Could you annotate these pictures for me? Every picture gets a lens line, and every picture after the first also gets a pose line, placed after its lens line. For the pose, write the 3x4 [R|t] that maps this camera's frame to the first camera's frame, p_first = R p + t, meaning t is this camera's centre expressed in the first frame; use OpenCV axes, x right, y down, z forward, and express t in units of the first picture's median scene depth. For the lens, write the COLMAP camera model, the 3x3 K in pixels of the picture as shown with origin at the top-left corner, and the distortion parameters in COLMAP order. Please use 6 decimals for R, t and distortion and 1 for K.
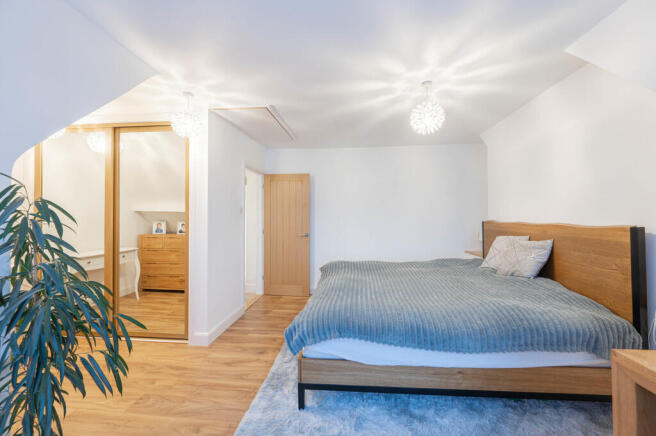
lens RADIAL K [[260.1, 0, 327.9], [0, 260.1, 215.7], [0, 0, 1]] dist [-0.000188, -0.000005]
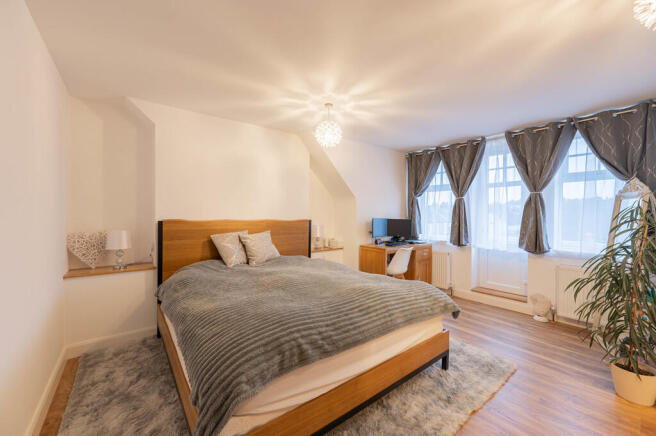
lens RADIAL K [[260.1, 0, 328.3], [0, 260.1, 217.6], [0, 0, 1]] dist [-0.000188, -0.000005]
pose [[-0.689812, -0.006038, 0.723964, -0.502368], [-0.009049, 0.999959, -0.000283, 0.013189], [-0.723932, -0.006747, -0.689838, 1.866594]]
